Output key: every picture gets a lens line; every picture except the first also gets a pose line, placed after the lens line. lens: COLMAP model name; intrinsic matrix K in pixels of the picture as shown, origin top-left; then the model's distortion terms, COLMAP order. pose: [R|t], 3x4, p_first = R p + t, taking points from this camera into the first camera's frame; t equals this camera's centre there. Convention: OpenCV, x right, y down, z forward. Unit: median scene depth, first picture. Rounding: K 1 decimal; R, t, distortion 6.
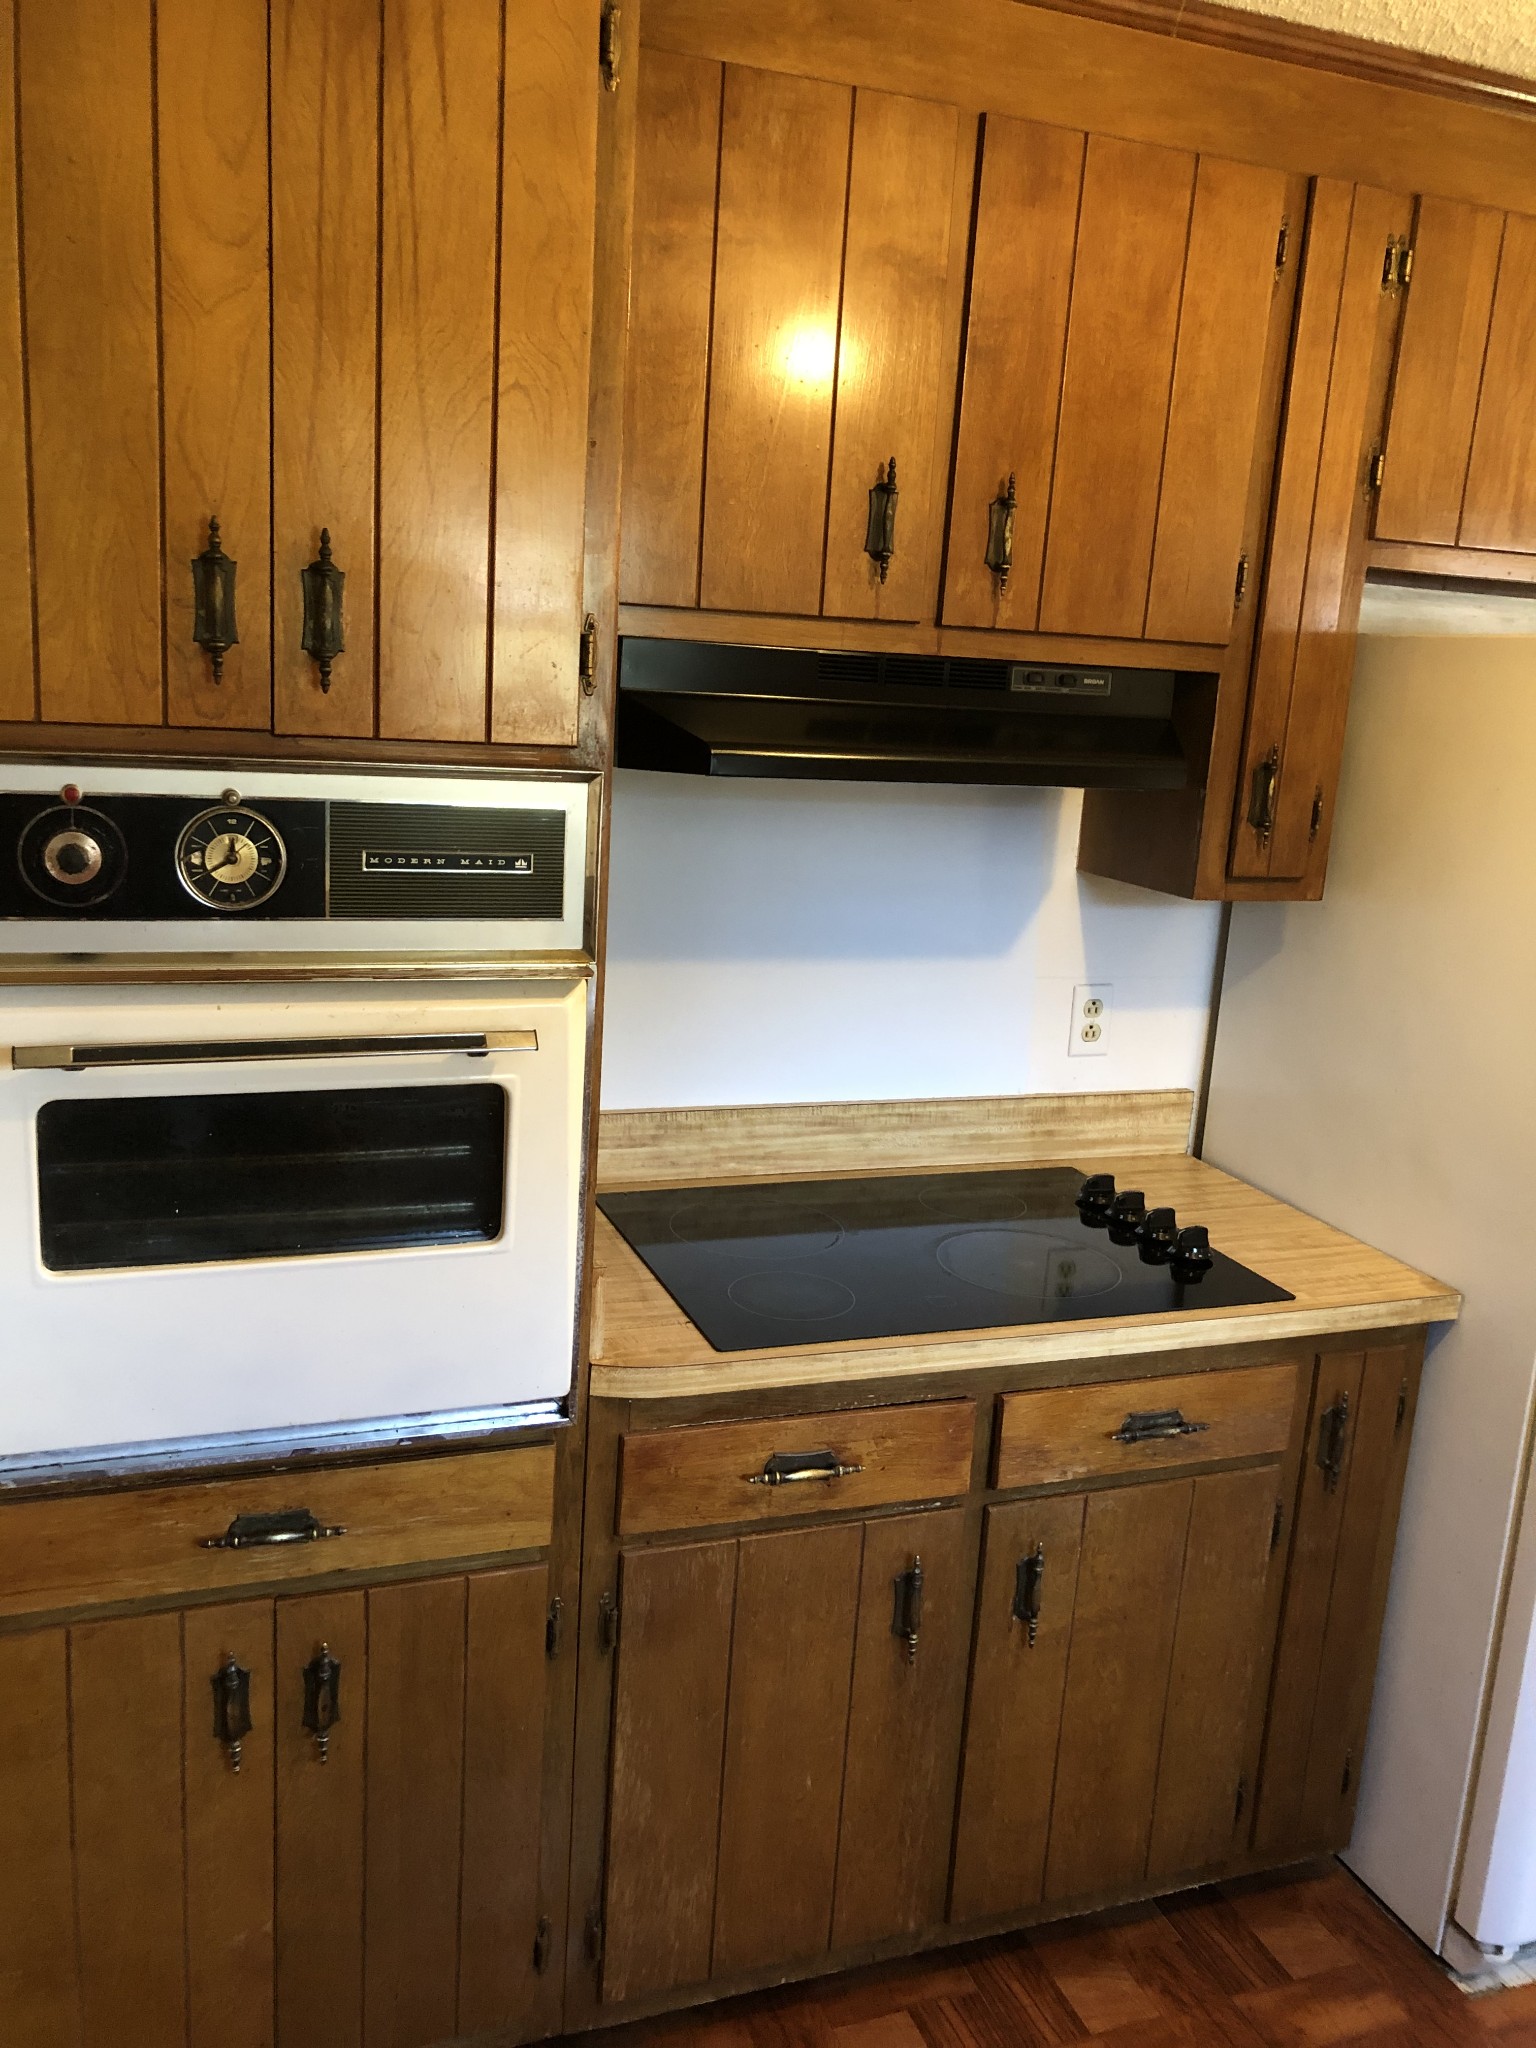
lens RADIAL K [[1680.9, 0, 768.0], [0, 1680.9, 1024.0], [0, 0, 1]] dist [0.118084, -0.234455]
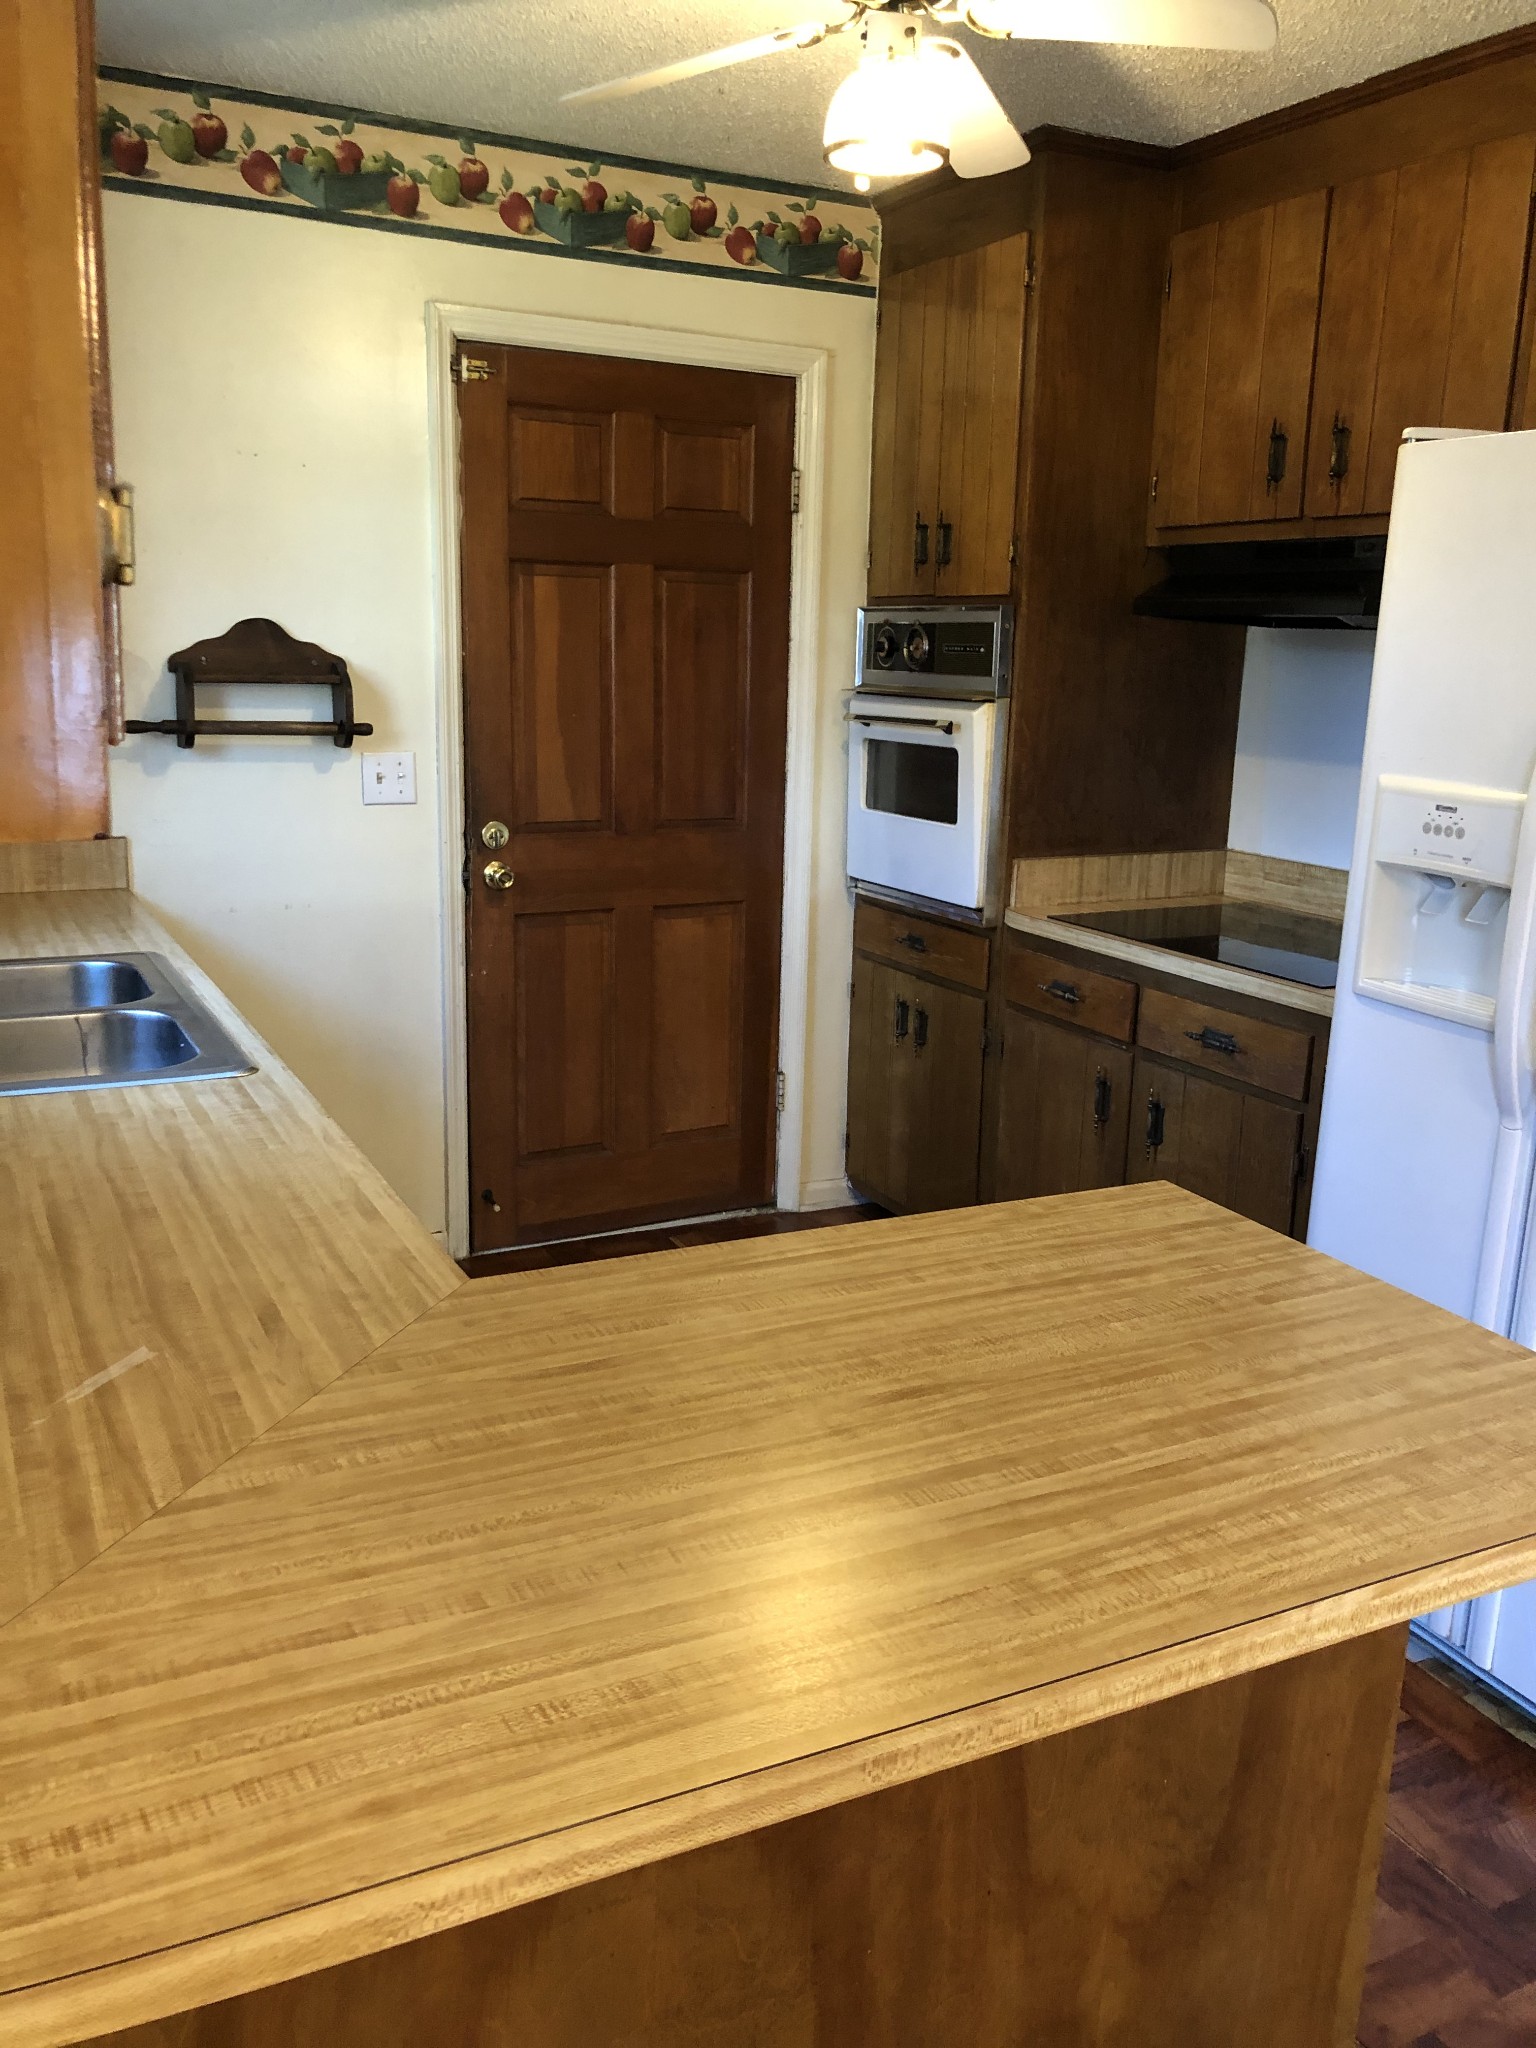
lens RADIAL K [[1685.0, 0, 768.0], [0, 1685.0, 1024.0], [0, 0, 1]] dist [0.122017, -0.003402]
pose [[0.121372, 0.171170, -0.977737, 1.709559], [-0.234862, 0.962001, 0.139260, 0.109016], [0.964421, 0.212731, 0.156961, 0.384632]]
